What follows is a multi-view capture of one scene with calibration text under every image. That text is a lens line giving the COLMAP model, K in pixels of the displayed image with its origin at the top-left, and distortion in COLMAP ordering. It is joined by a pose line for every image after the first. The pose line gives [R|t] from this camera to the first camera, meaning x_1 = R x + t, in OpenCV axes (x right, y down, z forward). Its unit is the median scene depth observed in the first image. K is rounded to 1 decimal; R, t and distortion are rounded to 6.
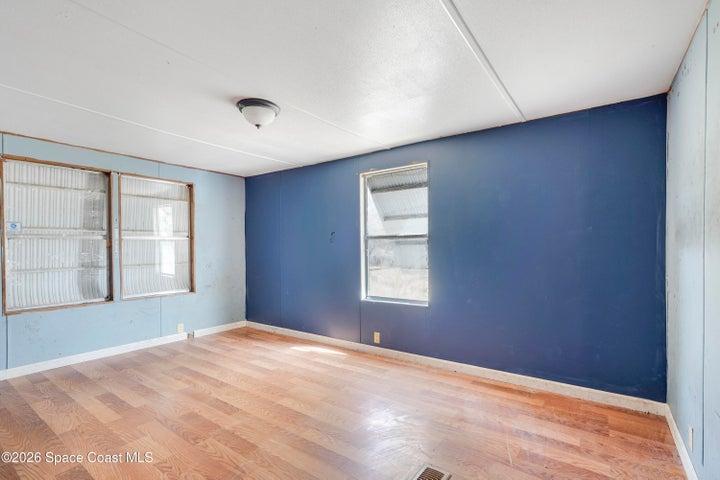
lens RADIAL K [[330.7, 0, 364.7], [0, 330.7, 244.8], [0, 0, 1]] dist [0.000439, 0.000223]
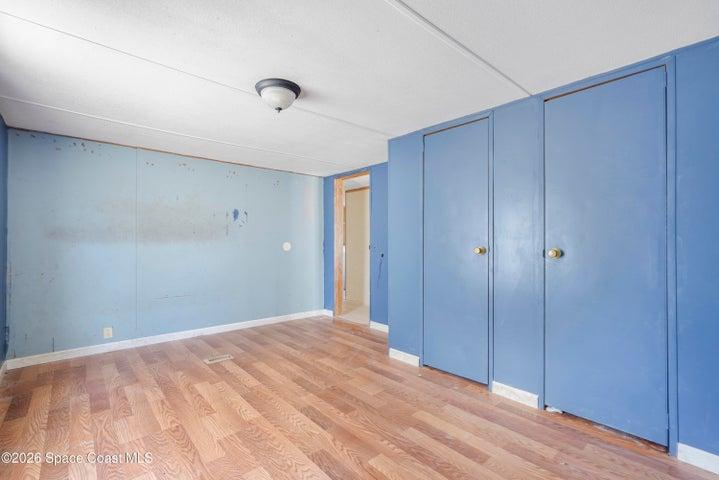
lens RADIAL K [[330.3, 0, 364.2], [0, 330.3, 244.7], [0, 0, 1]] dist [0.000439, 0.000223]
pose [[-0.973943, 0.002299, 0.226781, -0.755110], [0.001901, 0.999996, -0.001971, 0.013277], [-0.226784, -0.001488, -0.973944, 1.833896]]
